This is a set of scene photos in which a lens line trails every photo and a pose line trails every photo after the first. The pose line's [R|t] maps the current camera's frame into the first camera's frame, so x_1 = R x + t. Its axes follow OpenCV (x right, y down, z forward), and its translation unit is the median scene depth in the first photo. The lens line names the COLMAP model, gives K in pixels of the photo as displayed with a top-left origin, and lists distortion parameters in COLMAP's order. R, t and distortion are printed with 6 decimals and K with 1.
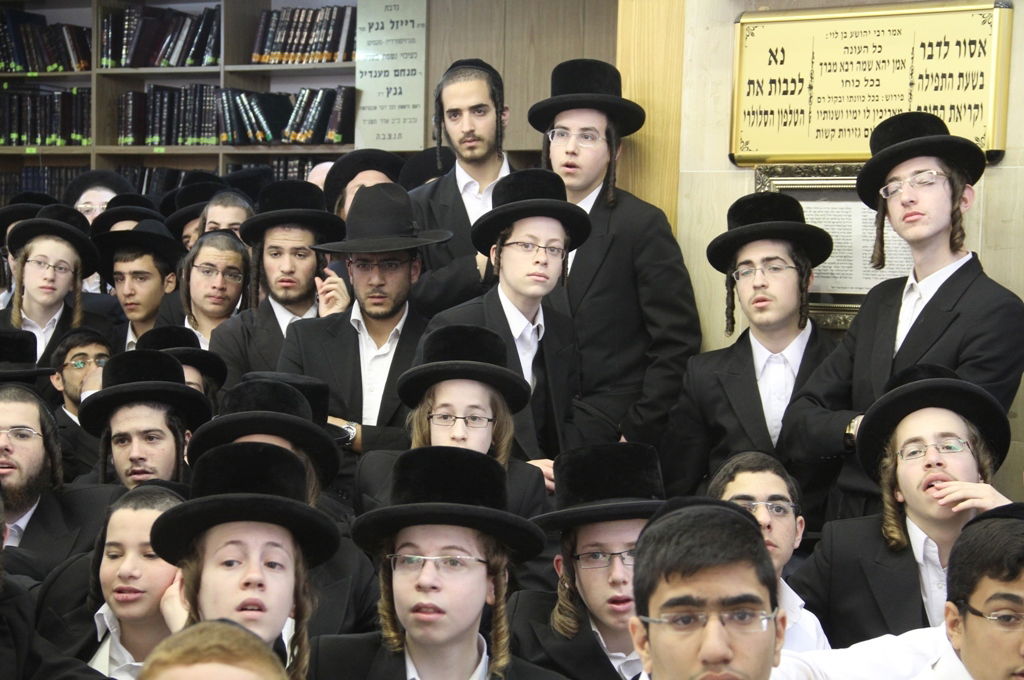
lens RADIAL K [[2568.3, 0, 463.5], [0, 2568.3, 337.5], [0, 0, 1]] dist [0.653837, 0.481140]
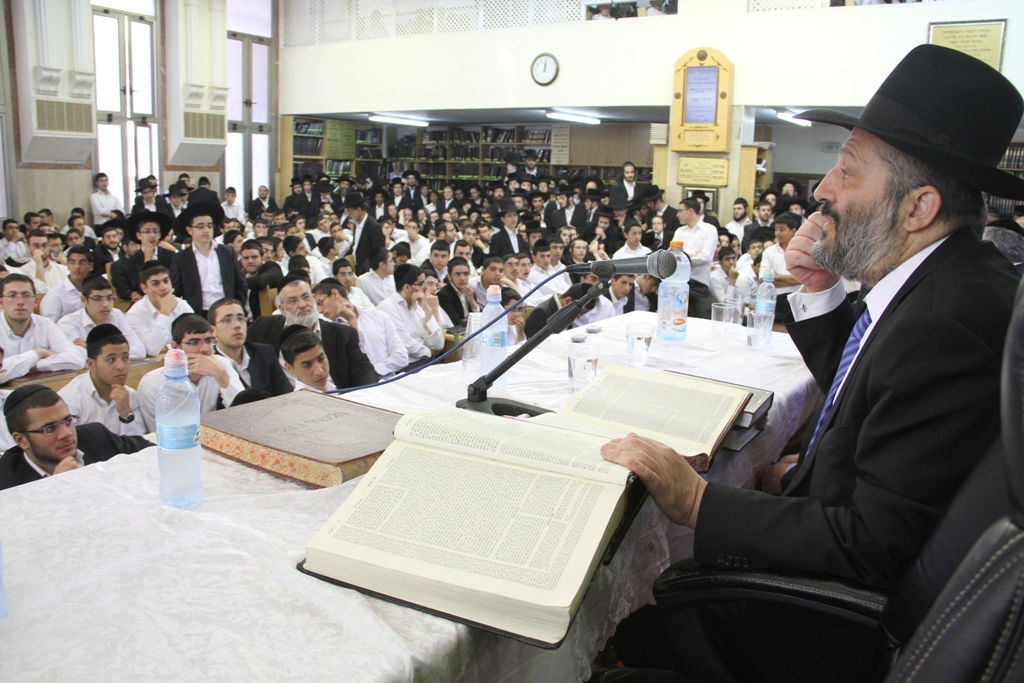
lens RADIAL K [[892.0, 0, 512.0], [0, 892.0, 341.5], [0, 0, 1]] dist [-0.170853, 0.165738]
pose [[0.997621, -0.011386, 0.067984, -0.210904], [-0.000168, 0.985858, 0.167582, -0.029866], [-0.068931, -0.167195, 0.983511, -0.479667]]
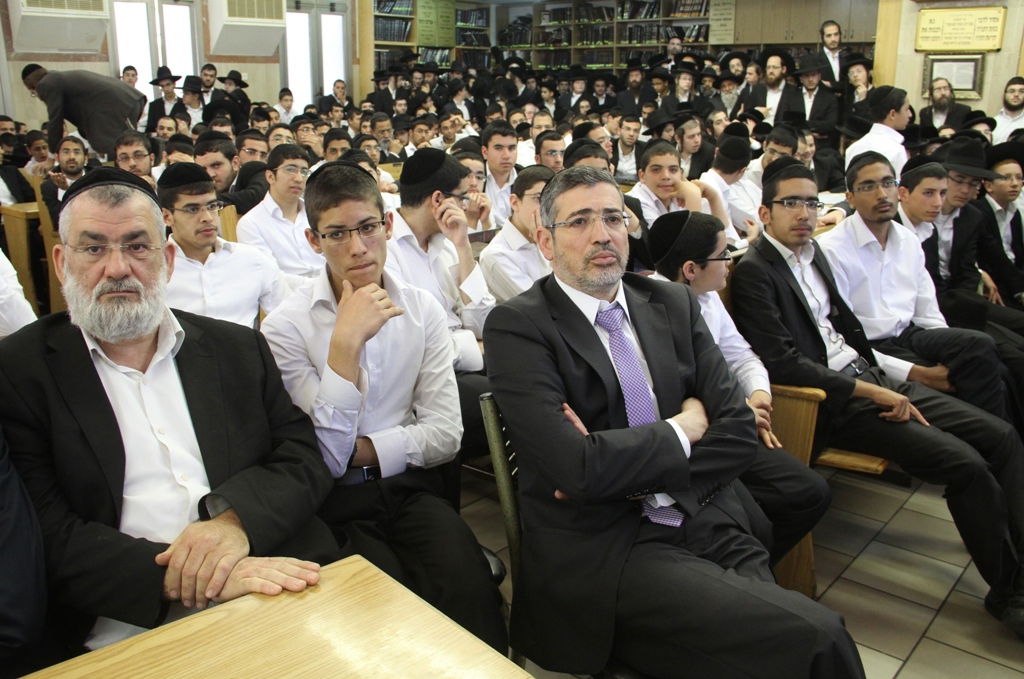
lens RADIAL K [[925.7, 0, 492.9], [0, 925.7, 338.6], [0, 0, 1]] dist [-0.175904, 0.173290]
pose [[0.995877, -0.006330, -0.090498, -0.213194], [0.028281, 0.969513, 0.243402, 0.001181], [0.086198, -0.244958, 0.965694, -0.195824]]
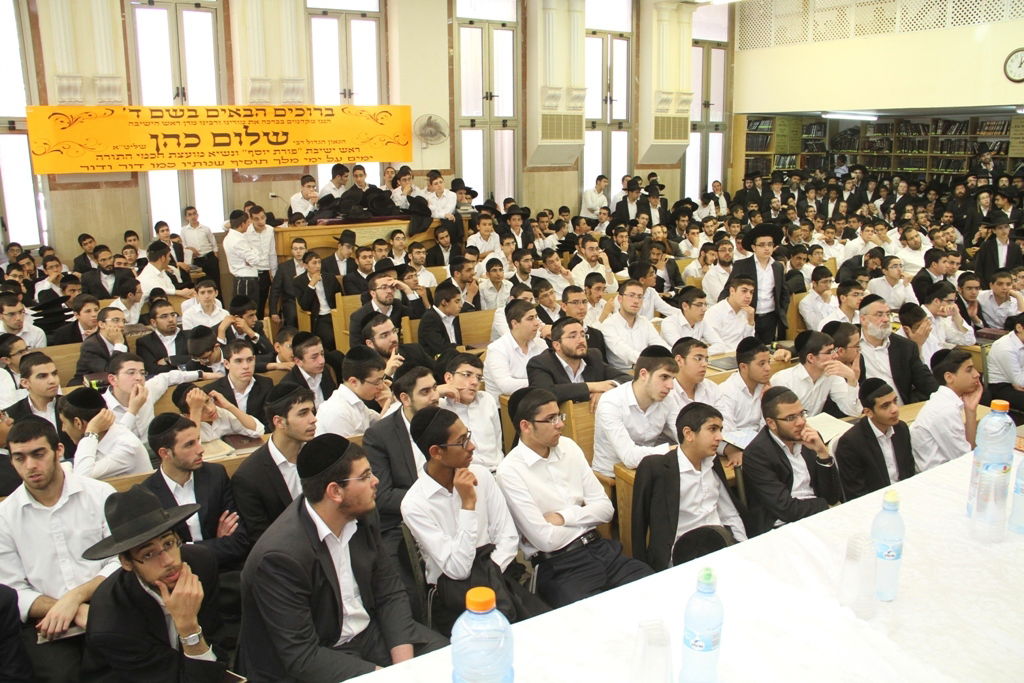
lens RADIAL K [[892.0, 0, 512.0], [0, 892.0, 341.5], [0, 0, 1]] dist [-0.170853, 0.165738]
pose [[0.936606, 0.039149, -0.348190, -0.303461], [0.030189, 0.981026, 0.191510, -0.069735], [0.349081, -0.189881, 0.917653, -0.600471]]
